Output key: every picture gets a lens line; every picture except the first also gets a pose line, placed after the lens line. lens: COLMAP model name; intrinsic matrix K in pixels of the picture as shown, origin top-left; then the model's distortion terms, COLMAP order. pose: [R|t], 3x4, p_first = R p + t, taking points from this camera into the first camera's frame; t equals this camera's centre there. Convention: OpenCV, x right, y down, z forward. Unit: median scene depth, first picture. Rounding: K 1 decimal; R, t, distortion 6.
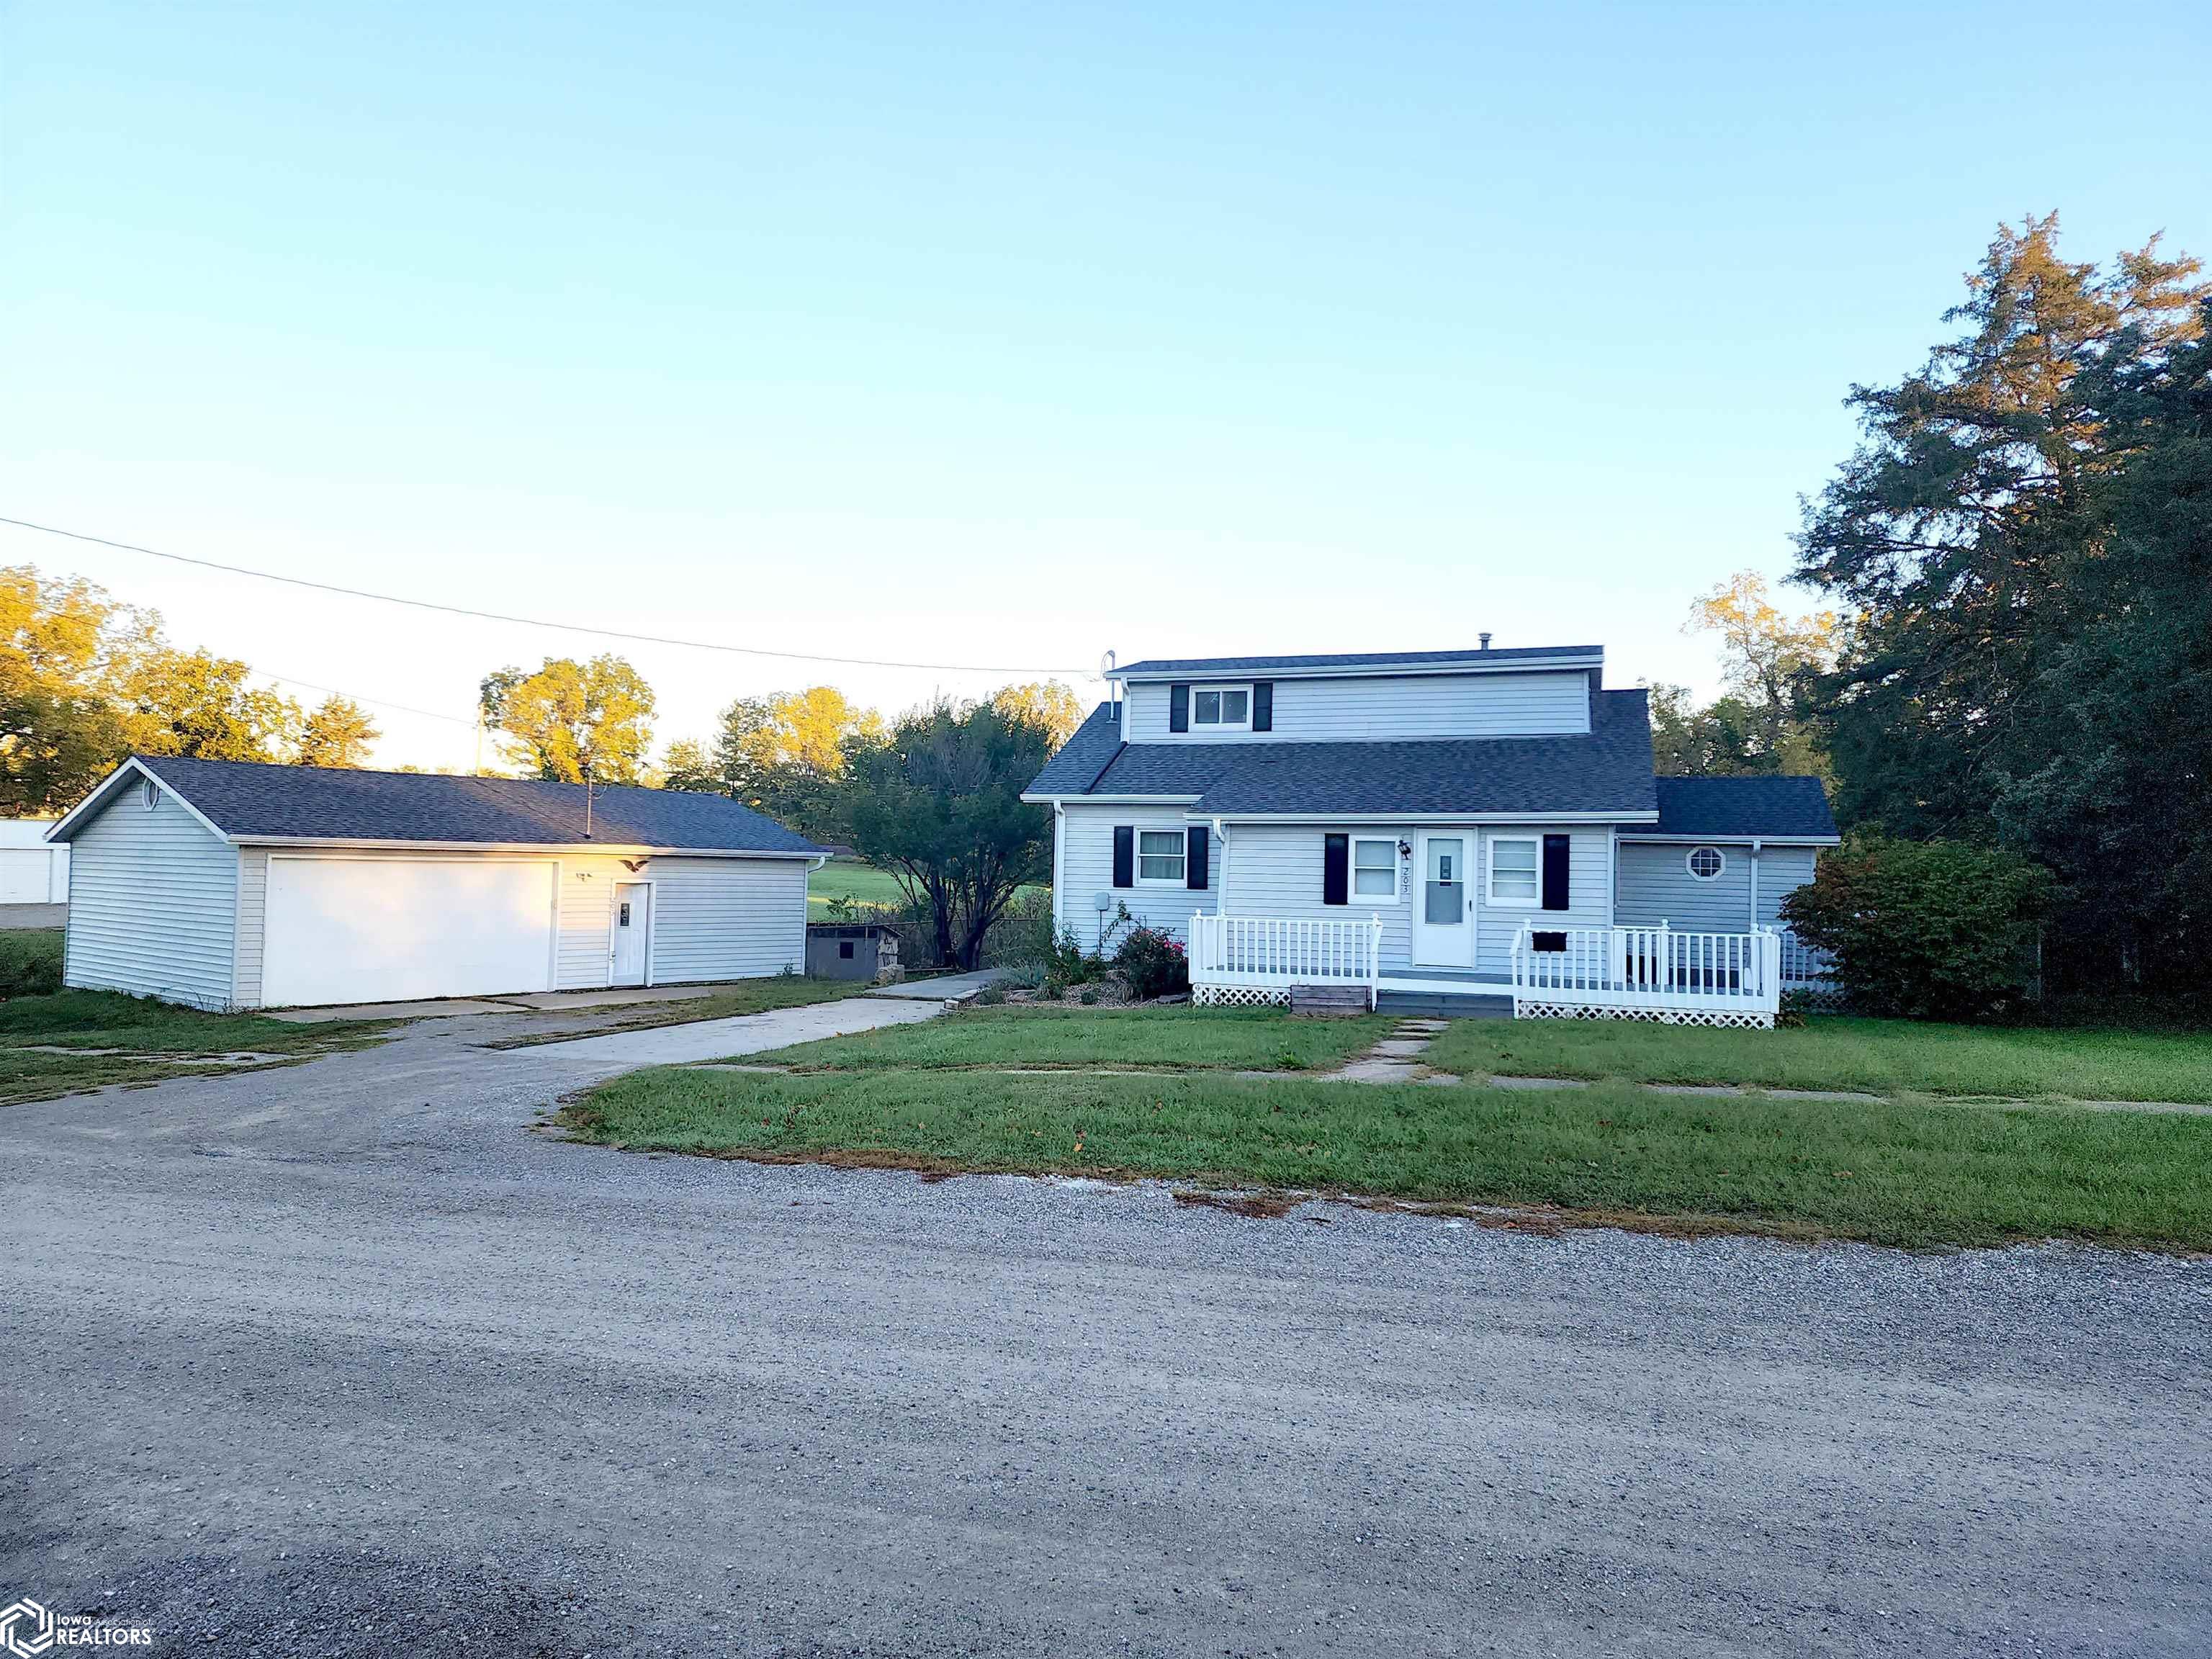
lens RADIAL K [[1495.2, 0, 1090.0], [0, 1495.2, 841.2], [0, 0, 1]] dist [0.093134, -0.088122]
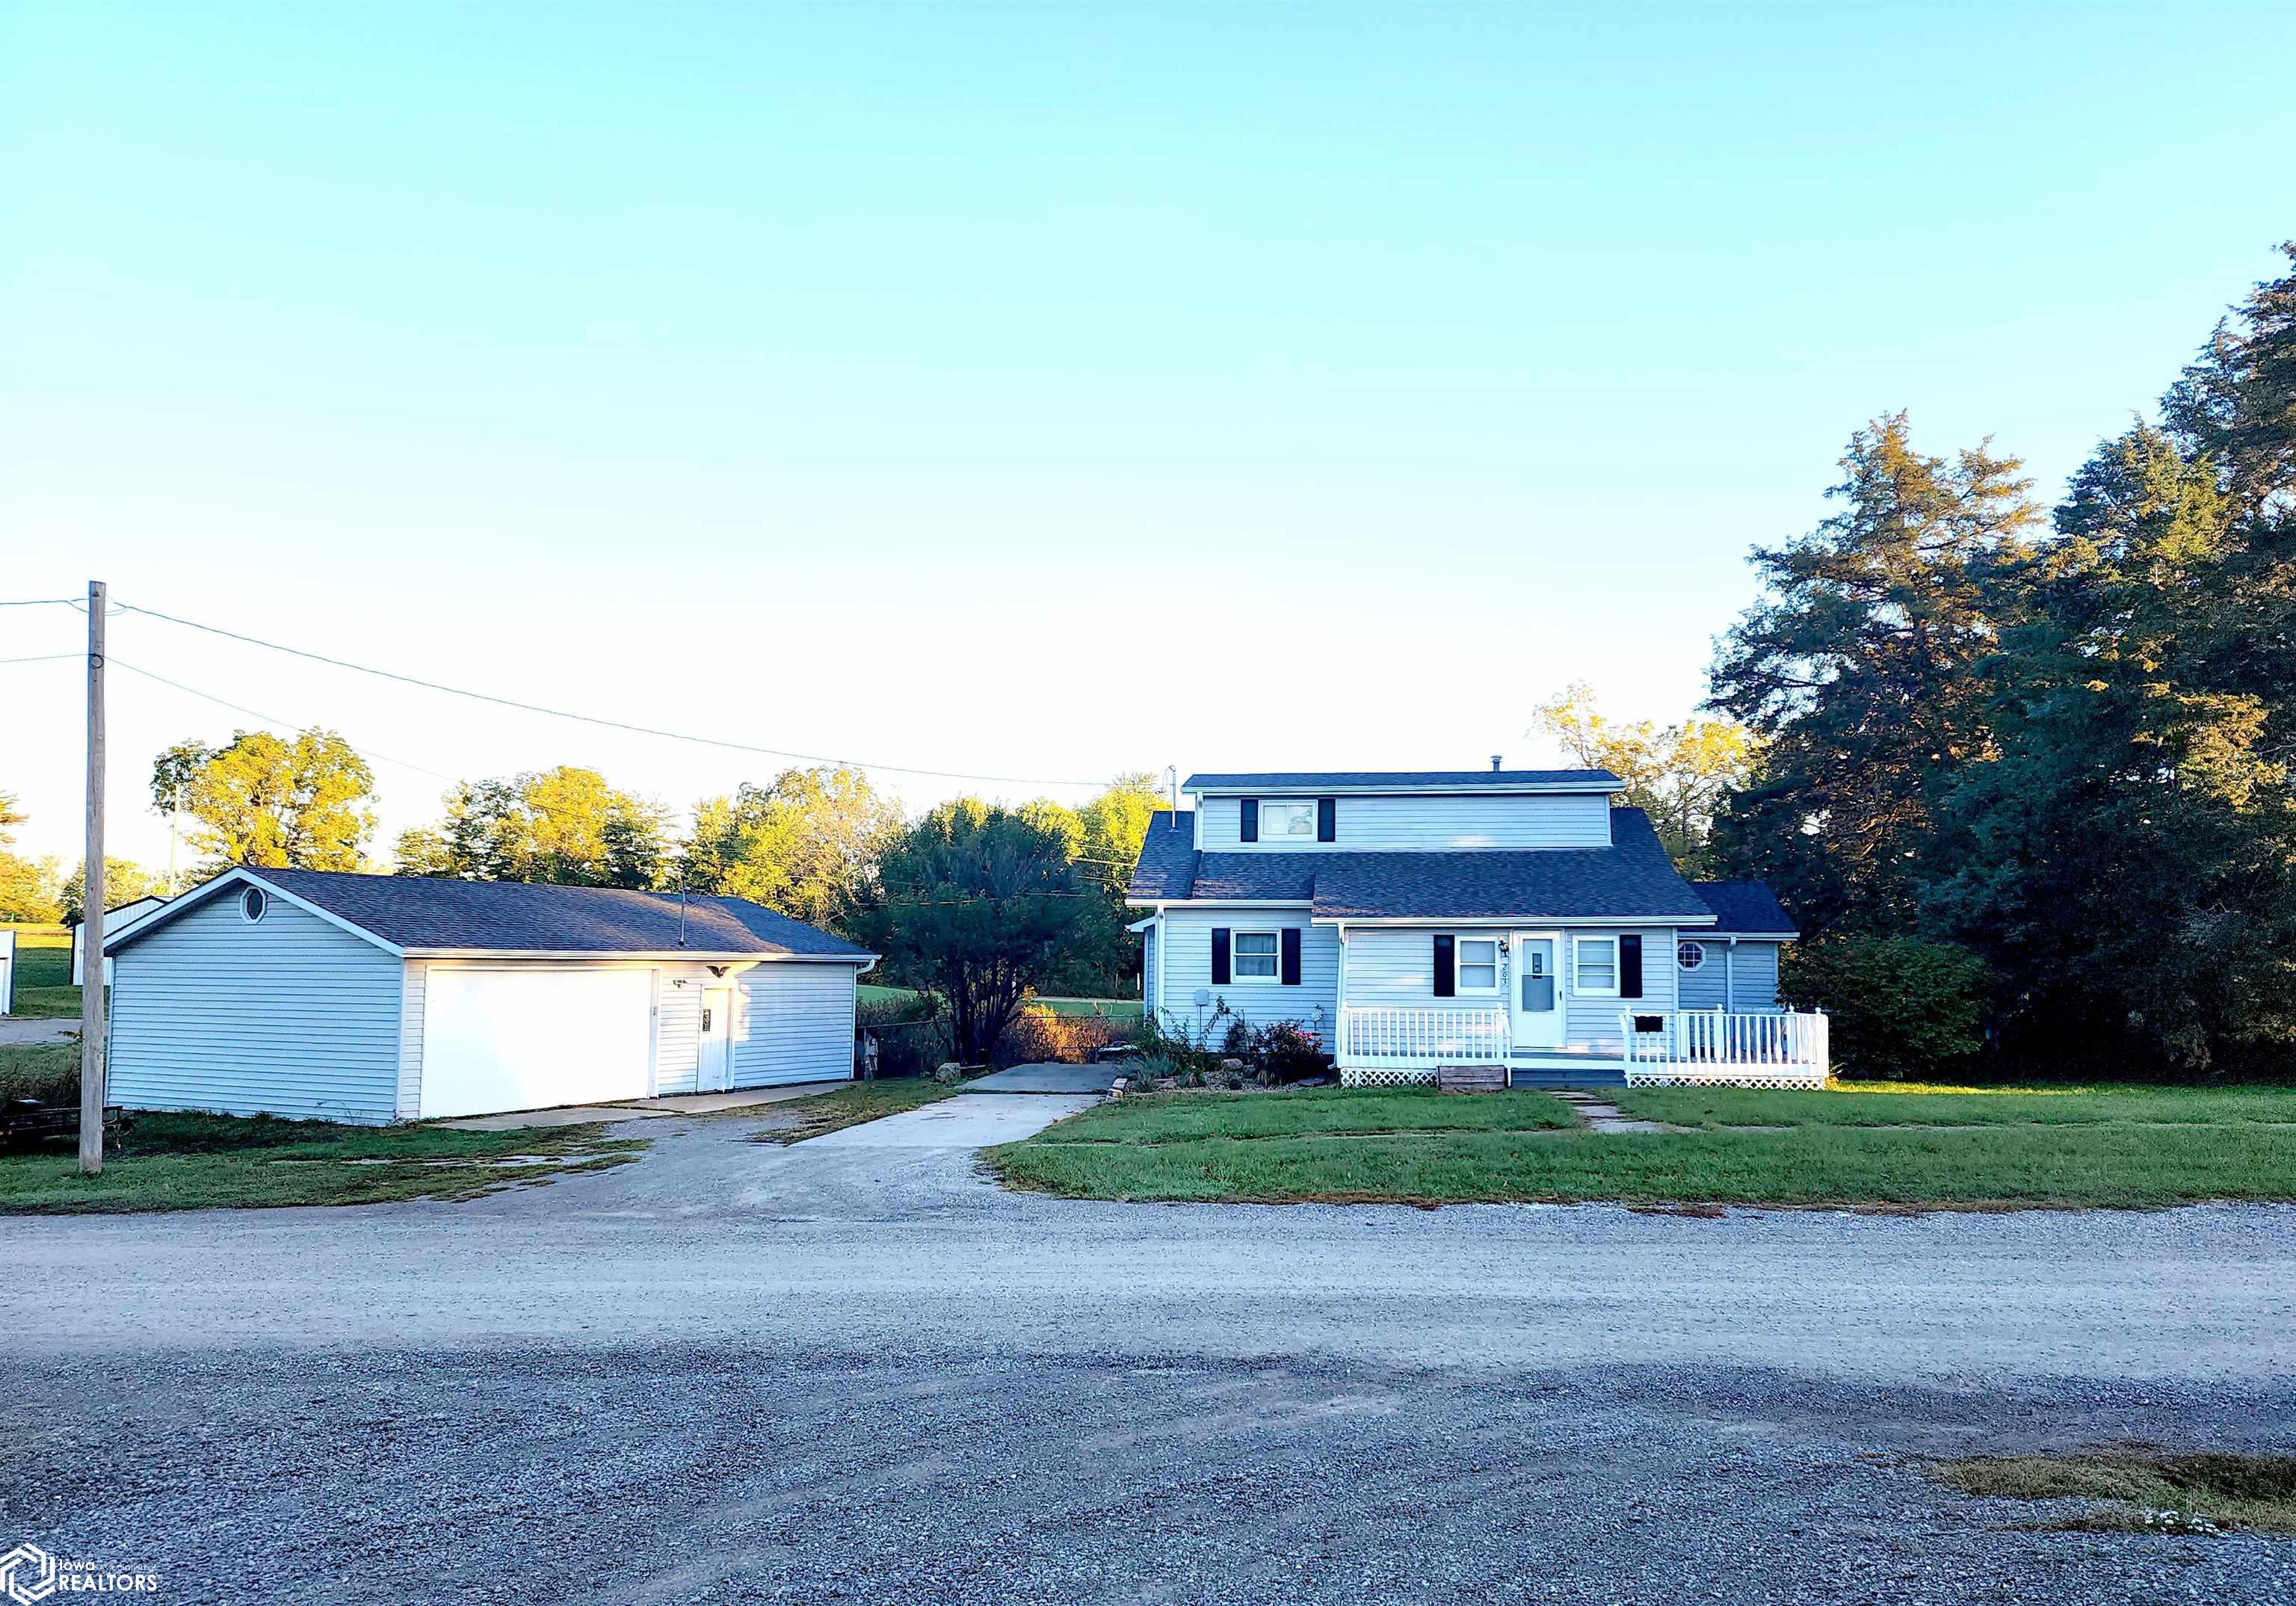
lens RADIAL K [[1634.6, 0, 1147.7], [0, 1634.6, 869.8], [0, 0, 1]] dist [0.093894, -0.093615]
pose [[0.975398, -0.000742, 0.220451, -0.299285], [0.009164, 0.999266, -0.037185, -0.009035], [-0.220262, 0.038290, 0.974689, -0.163029]]
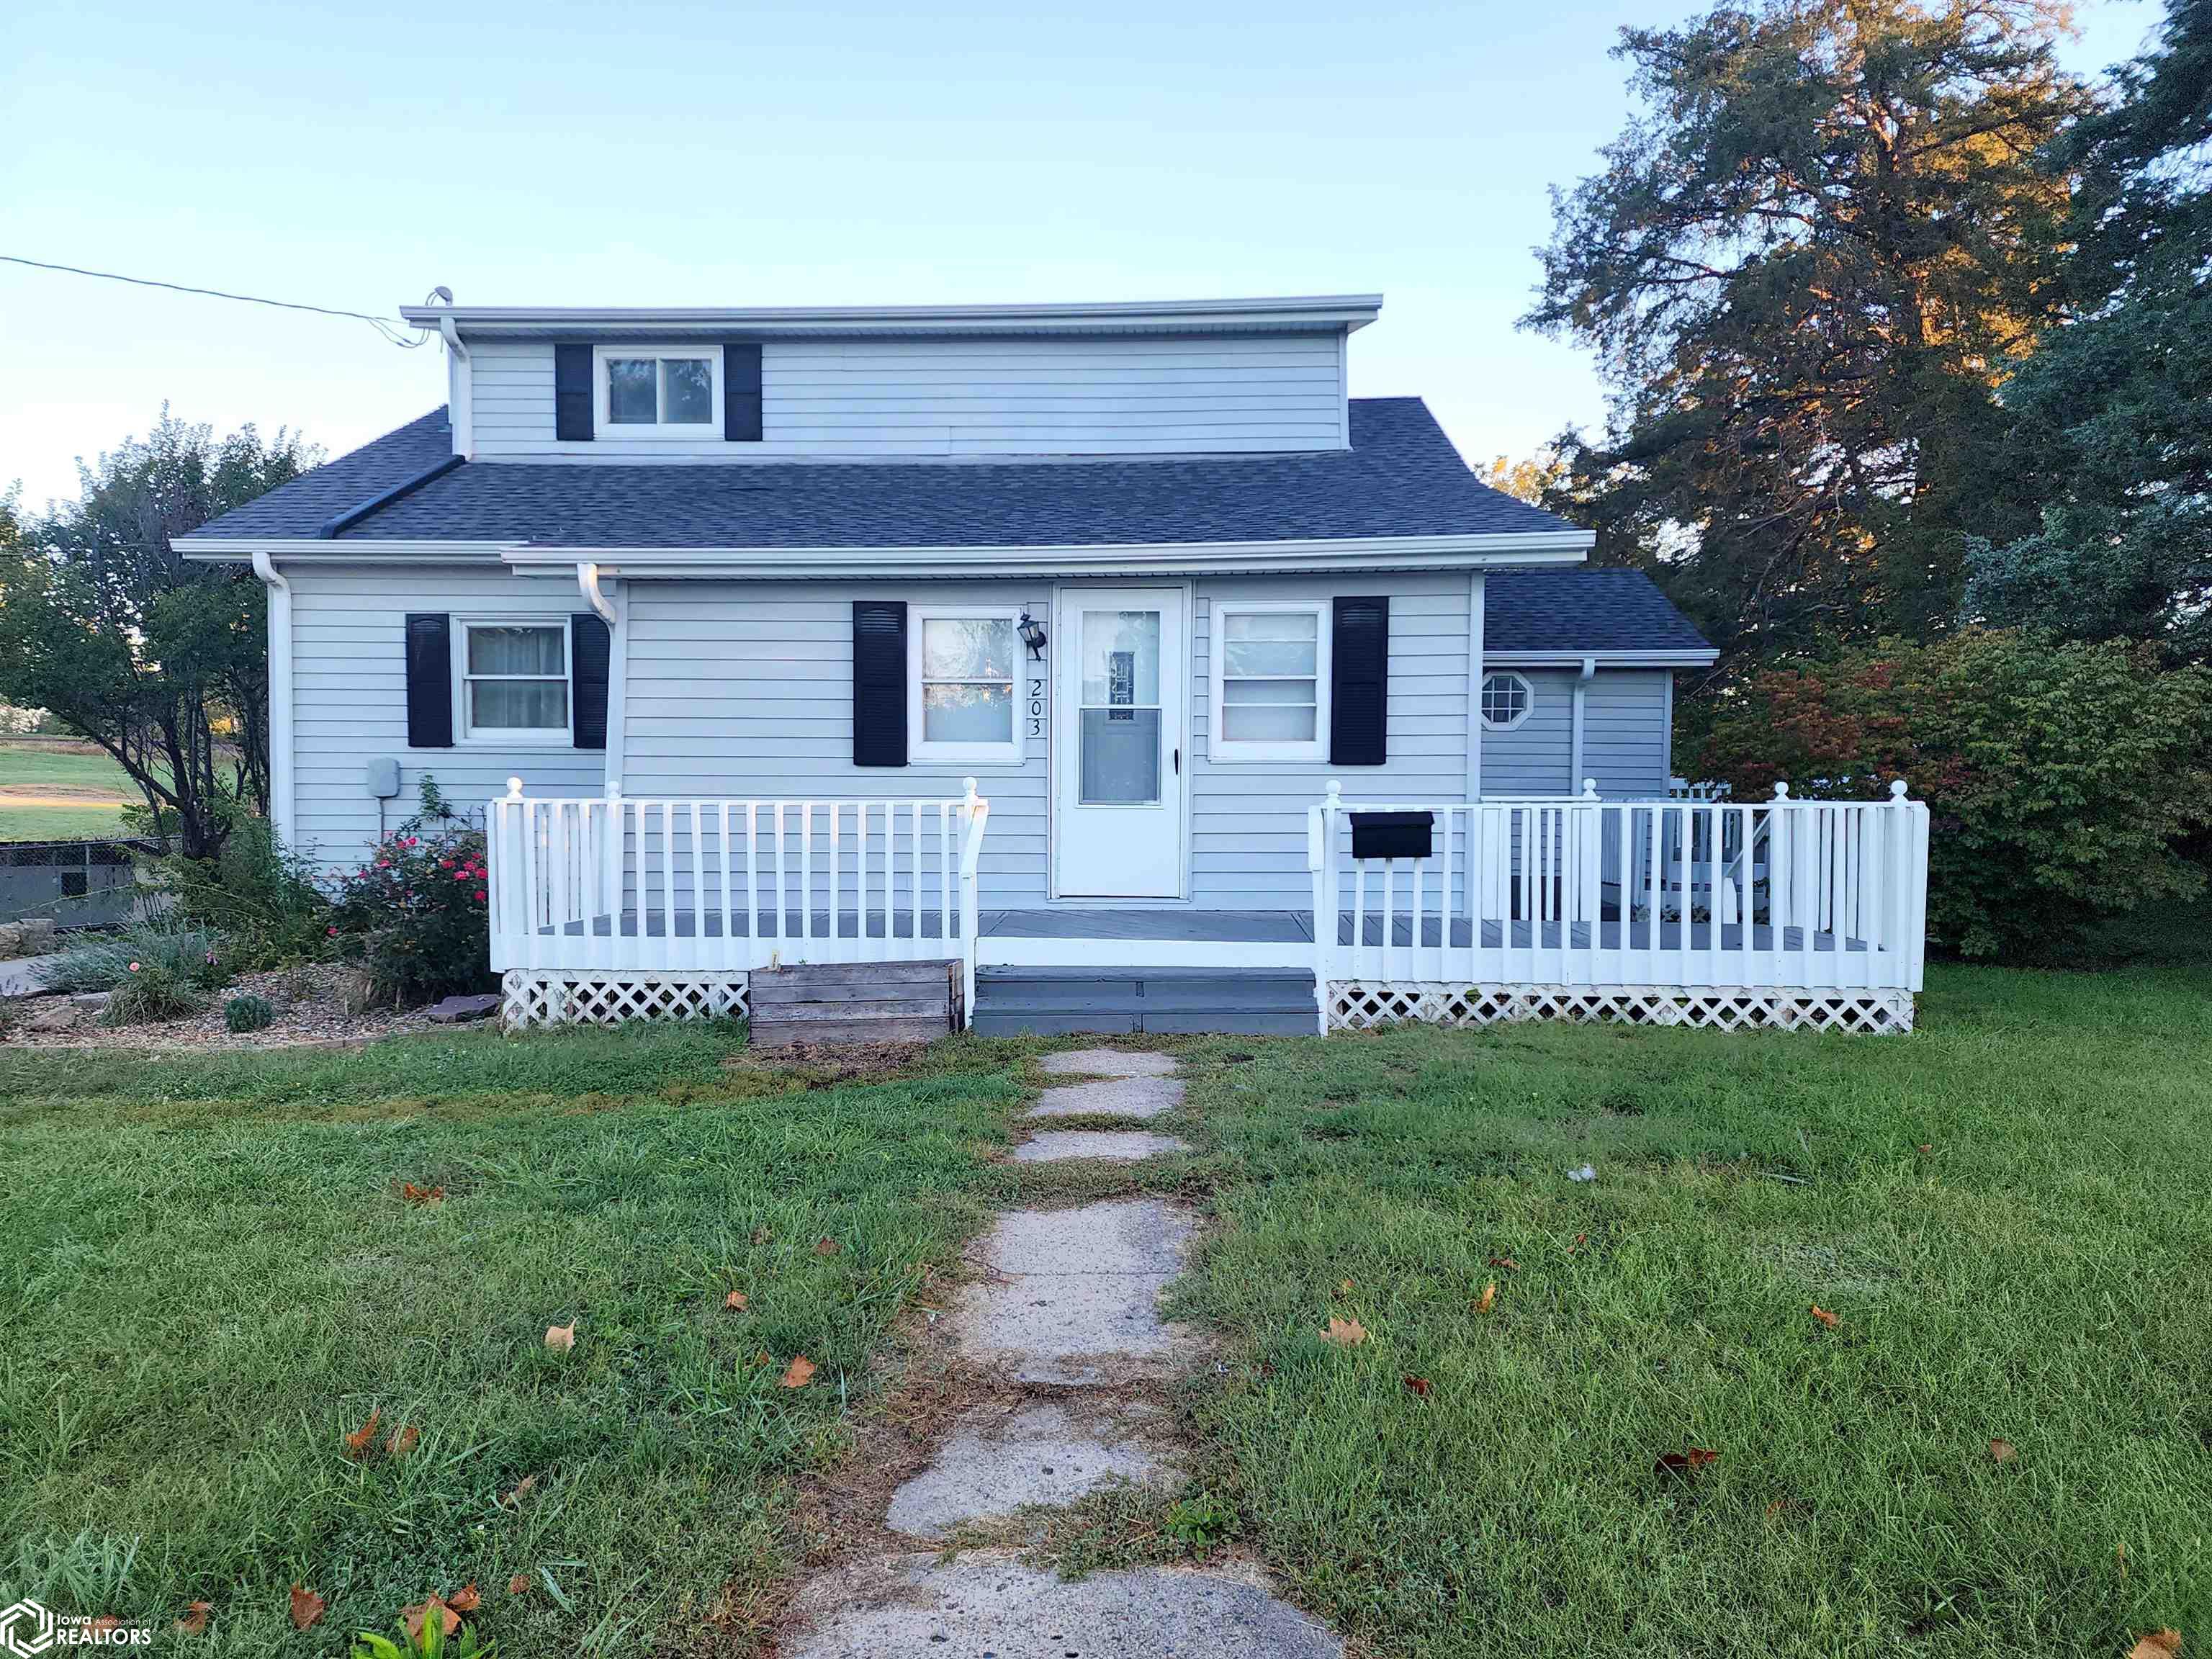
lens RADIAL K [[1437.8, 0, 1106.0], [0, 1437.8, 829.5], [0, 0, 1]] dist [0.092005, -0.000469]
pose [[0.960485, -0.025895, 0.277125, 0.097748], [0.010925, 0.998403, 0.055428, 0.033902], [-0.278117, -0.050210, 0.959234, 0.512540]]
